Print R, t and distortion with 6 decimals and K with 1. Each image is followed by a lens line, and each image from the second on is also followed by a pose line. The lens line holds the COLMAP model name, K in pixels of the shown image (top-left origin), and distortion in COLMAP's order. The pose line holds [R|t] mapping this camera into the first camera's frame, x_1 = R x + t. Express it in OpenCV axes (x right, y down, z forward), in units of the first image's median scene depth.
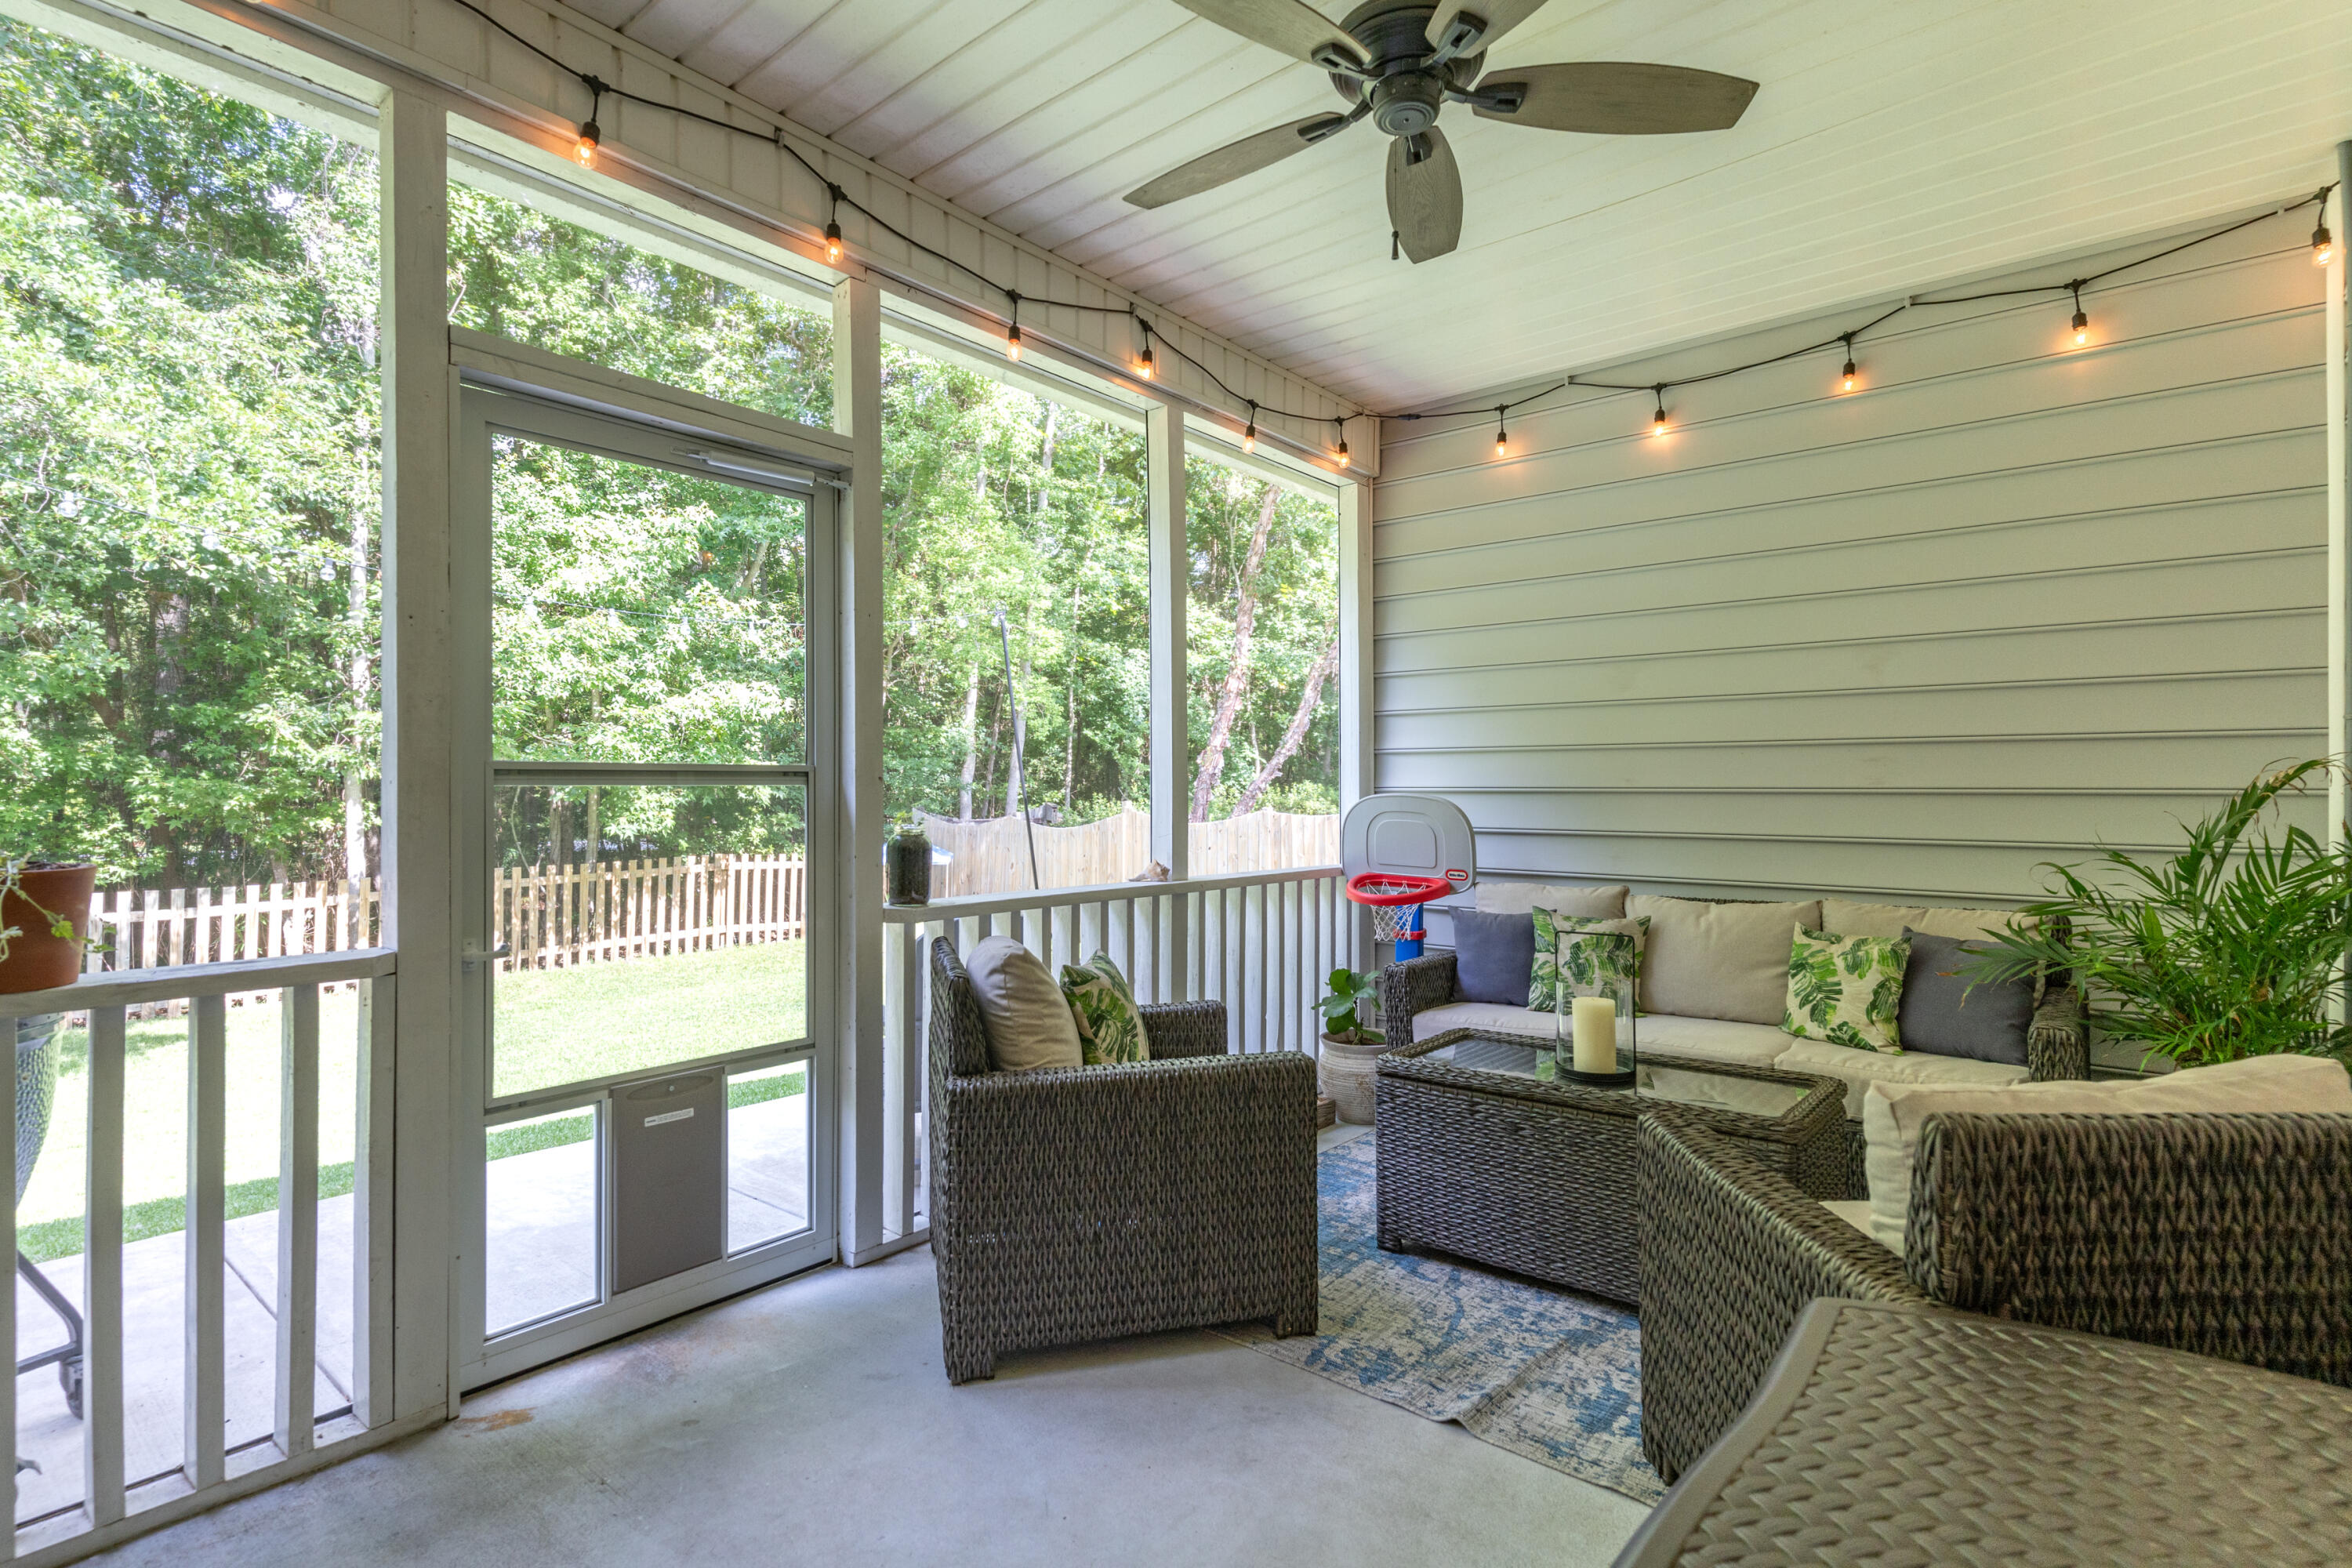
lens RADIAL K [[1147.9, 0, 1162.6], [0, 1147.9, 785.8], [0, 0, 1]] dist [0.002651, -0.000373]
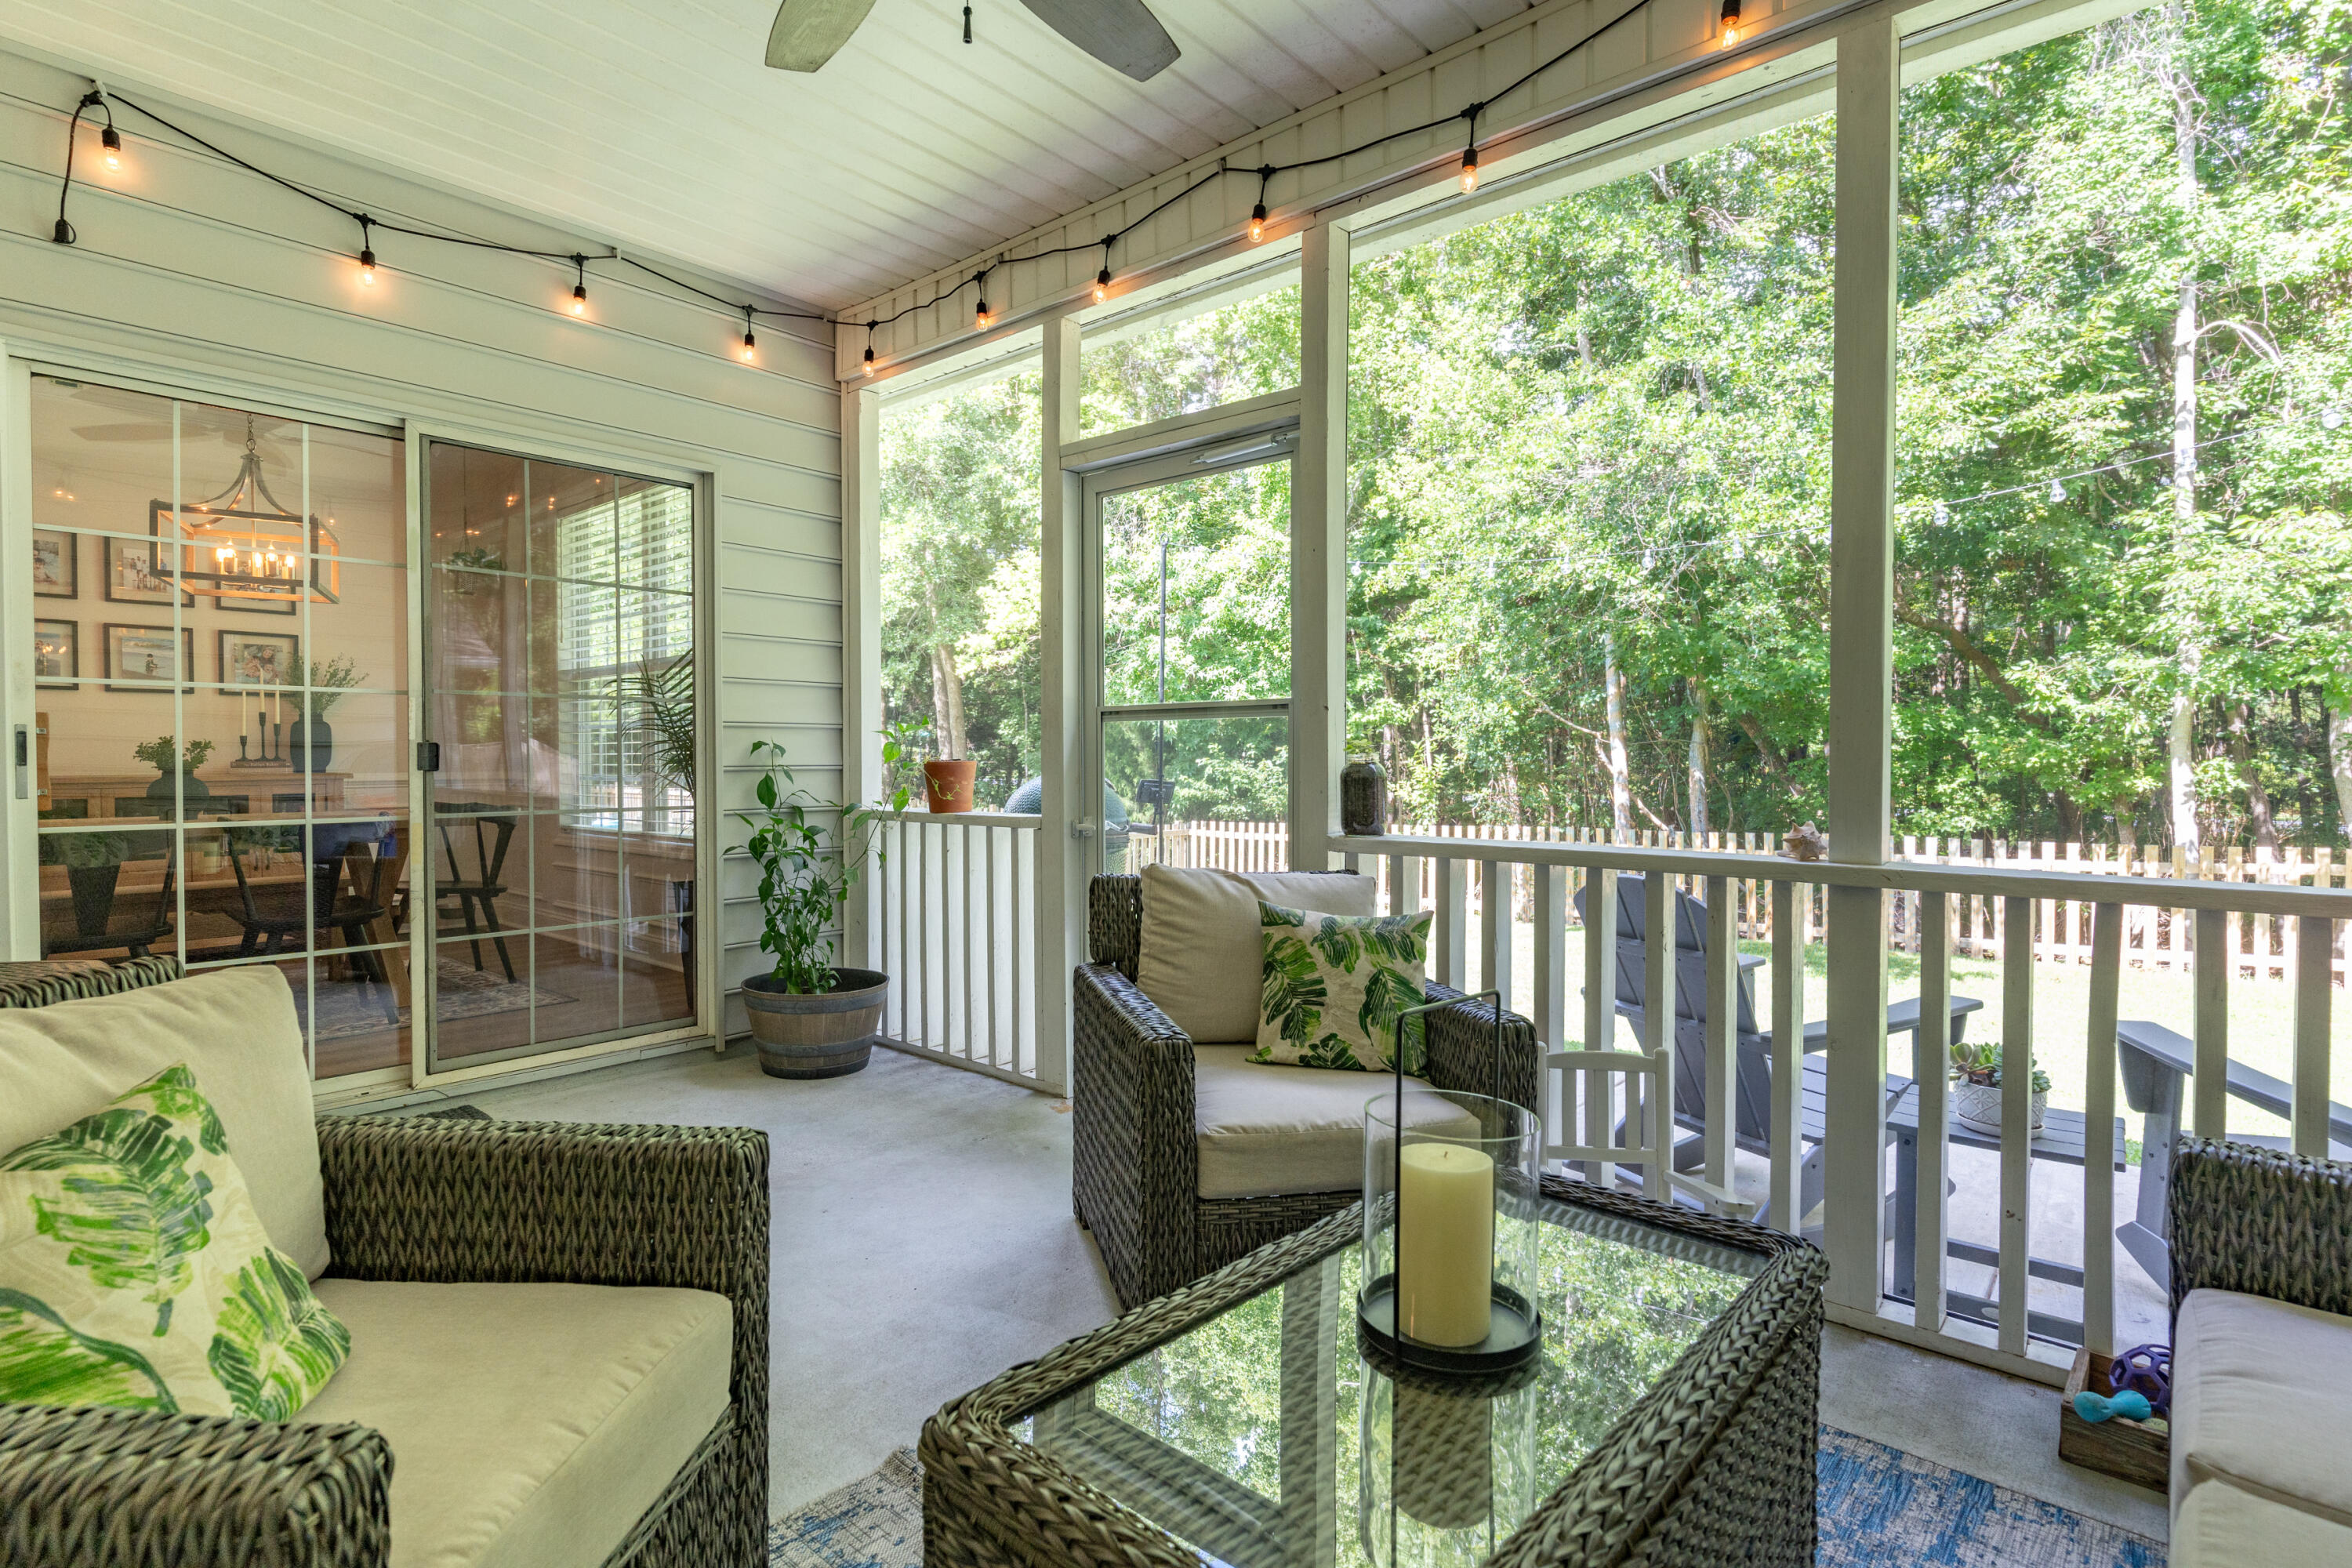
lens RADIAL K [[1147.9, 0, 1162.6], [0, 1147.9, 785.8], [0, 0, 1]] dist [0.002651, -0.000373]
pose [[-0.029697, 0.023155, -0.999291, 0.692240], [0.003741, 0.999727, 0.023054, 0.034373], [0.999552, -0.003054, -0.029775, 0.783680]]
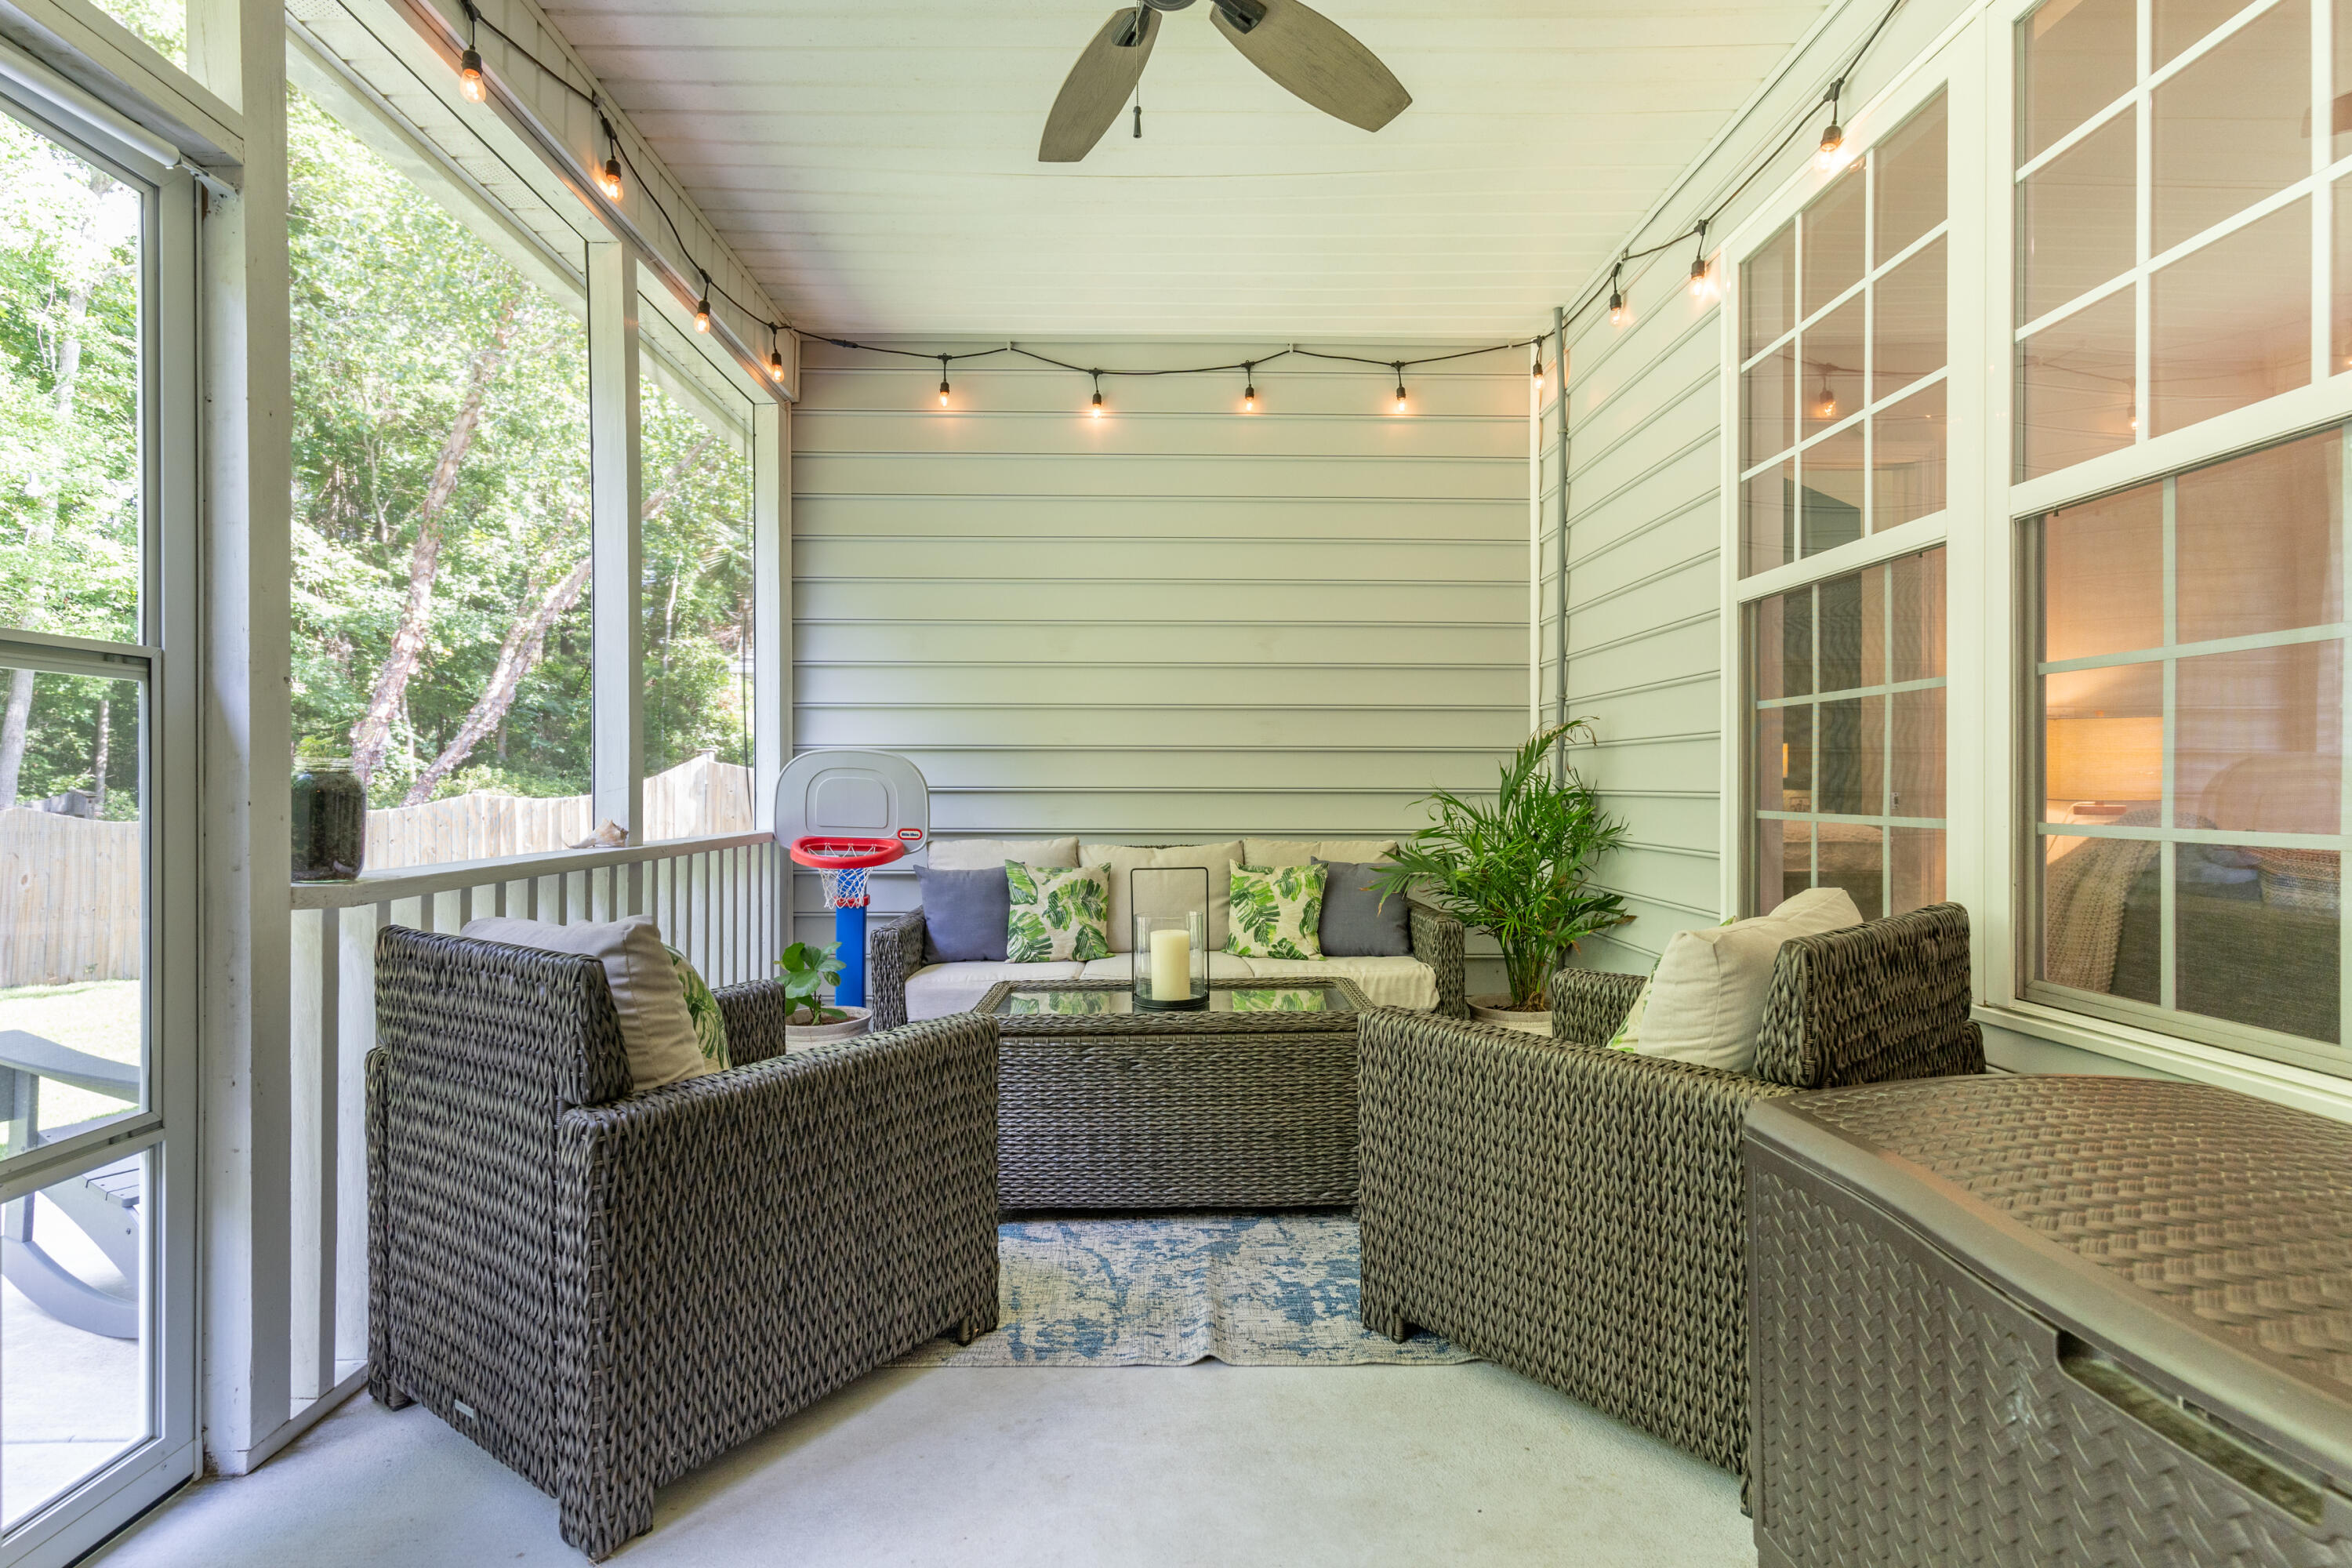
lens RADIAL K [[1126.3, 0, 1176.0], [0, 1126.3, 784.0], [0, 0, 1]] dist [0.000433, -0.000246]
pose [[0.755338, -0.000401, 0.655335, -0.249592], [-0.002413, 0.999991, 0.003394, 0.041861], [-0.655331, -0.004145, 0.755330, 0.193031]]
